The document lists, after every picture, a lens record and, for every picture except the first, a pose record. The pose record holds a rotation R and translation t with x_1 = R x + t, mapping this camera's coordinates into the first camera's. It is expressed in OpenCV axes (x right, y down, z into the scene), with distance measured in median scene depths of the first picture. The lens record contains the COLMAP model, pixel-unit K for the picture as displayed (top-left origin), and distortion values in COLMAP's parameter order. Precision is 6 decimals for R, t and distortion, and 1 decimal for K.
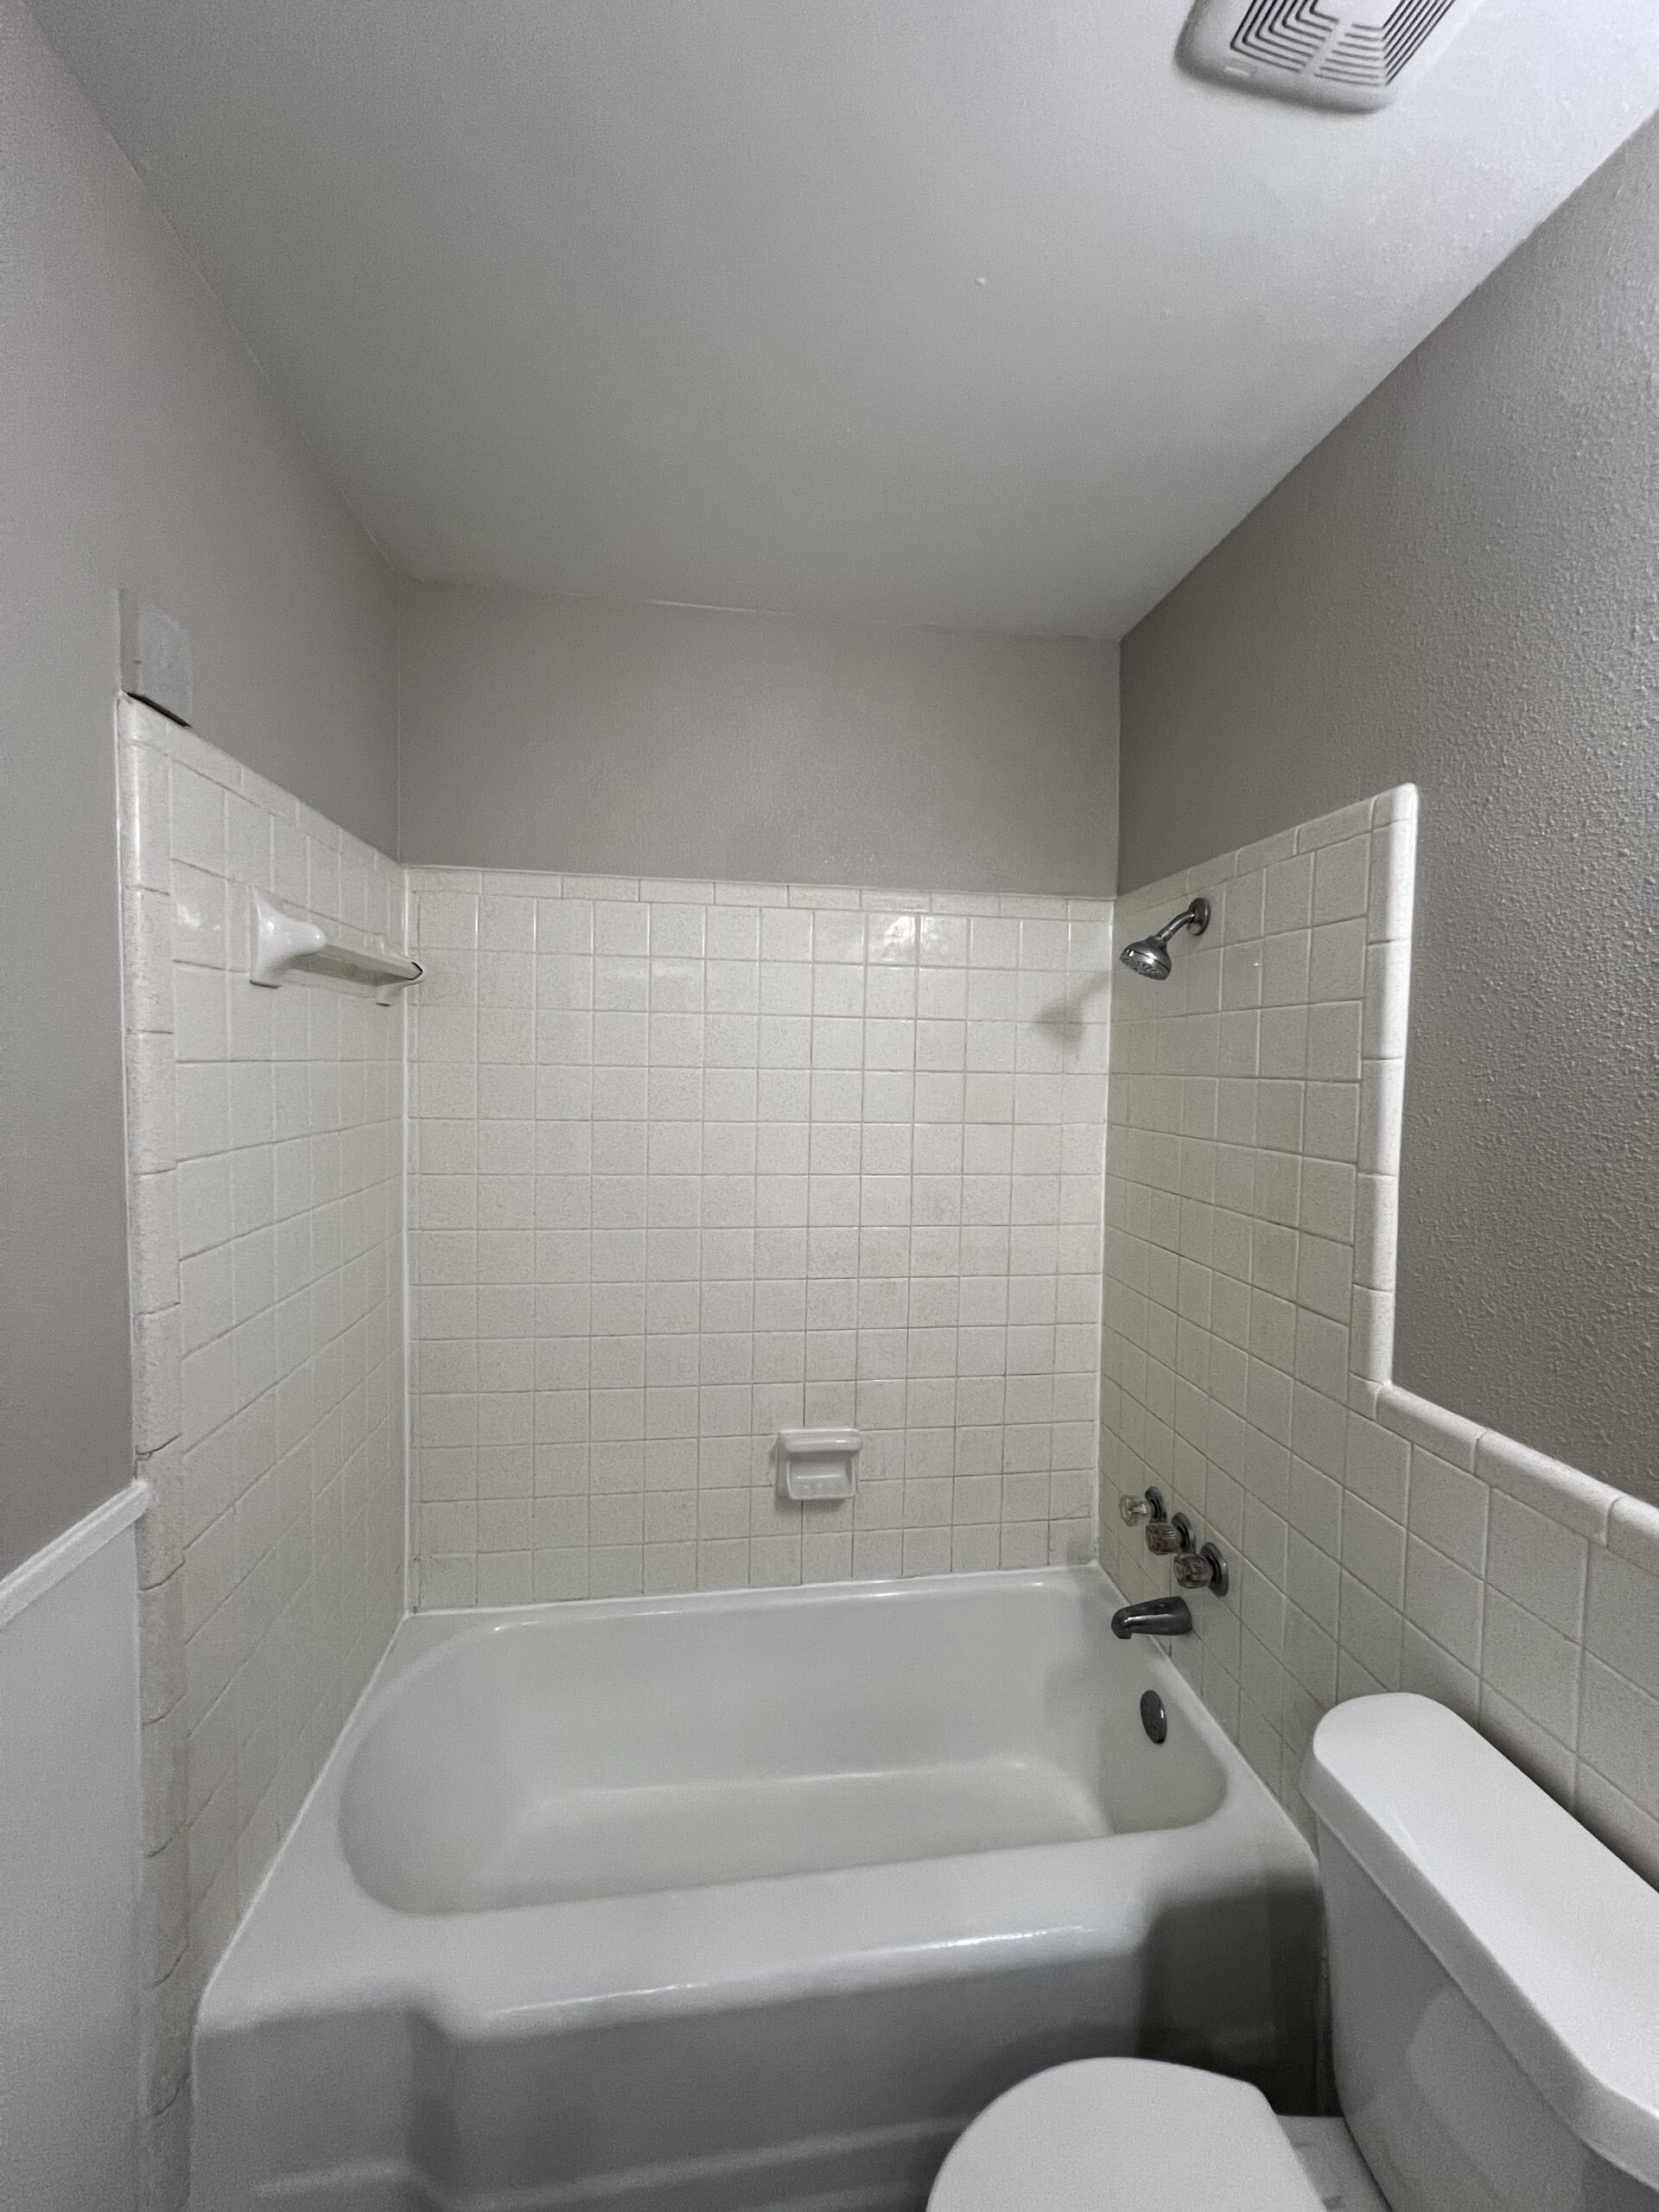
lens RADIAL K [[885.4, 0, 831.0], [0, 885.4, 1102.1], [0, 0, 1]] dist [-0.000613, -0.000153]
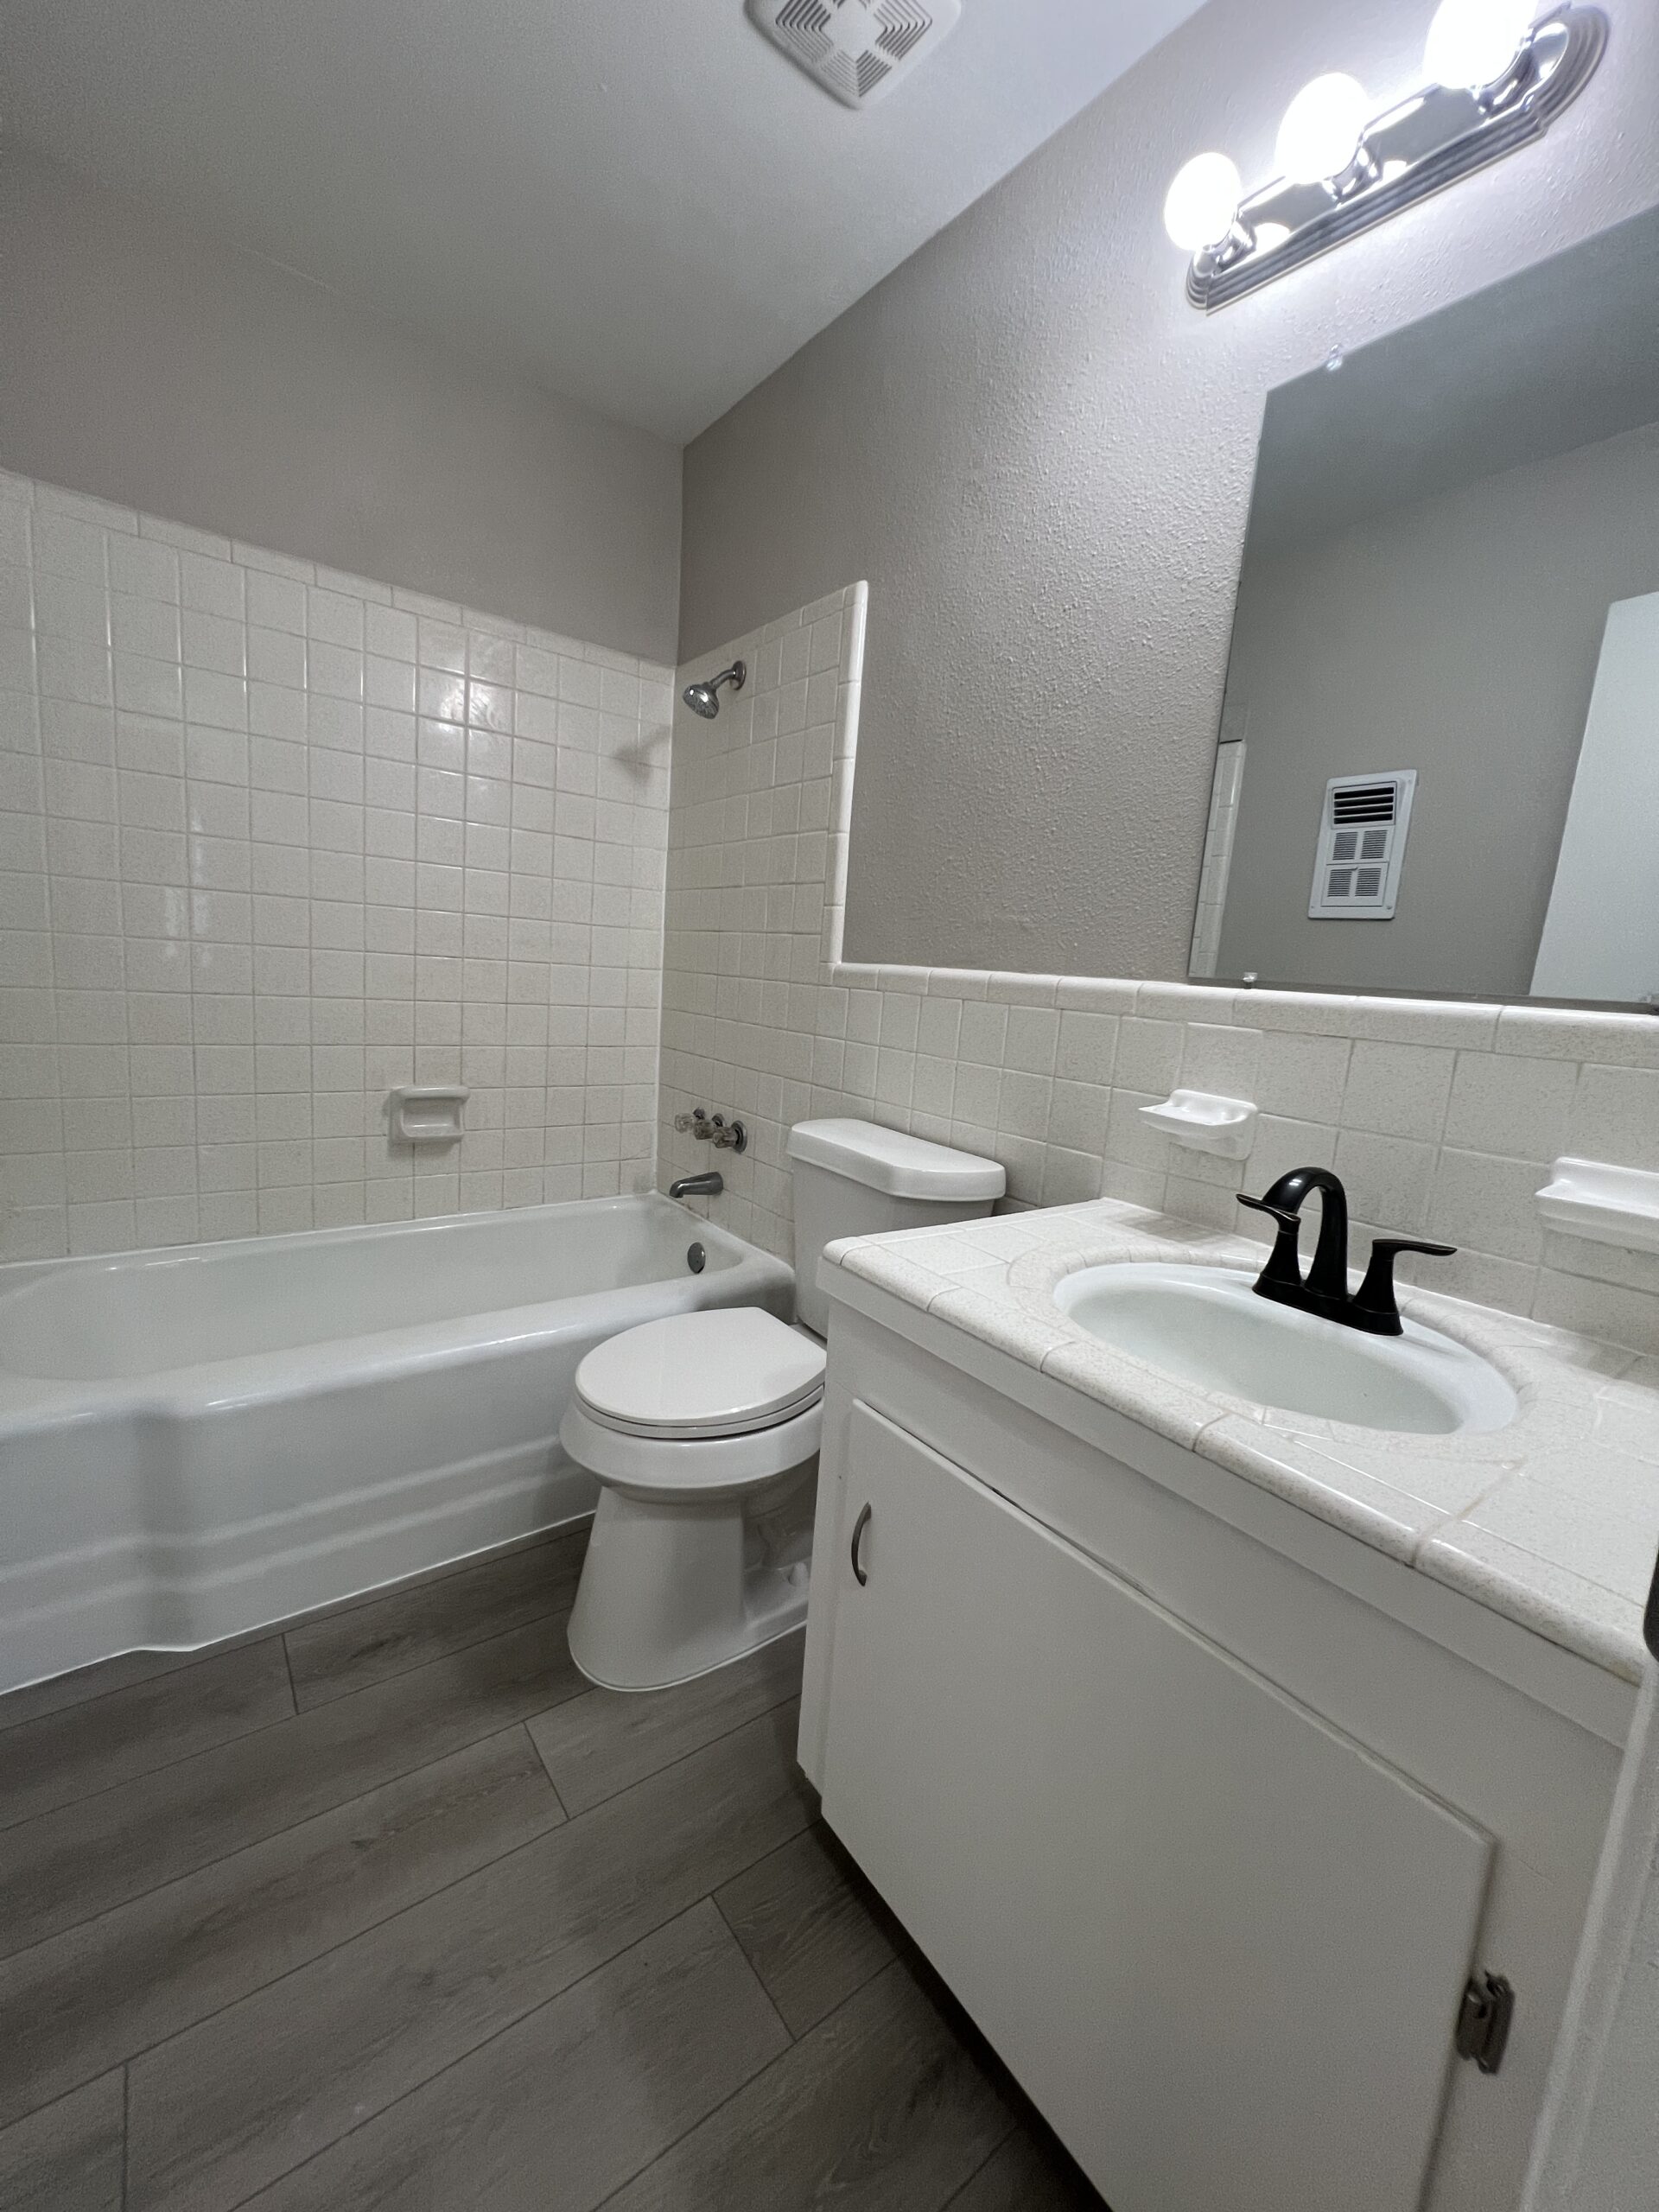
lens RADIAL K [[885.4, 0, 830.7], [0, 885.4, 1102.1], [0, 0, 1]] dist [-0.000613, -0.000153]
pose [[0.870743, -0.027954, 0.490944, -0.144675], [-0.034569, 0.992433, 0.117820, 0.267055], [-0.490522, -0.119562, 0.863187, -0.318041]]
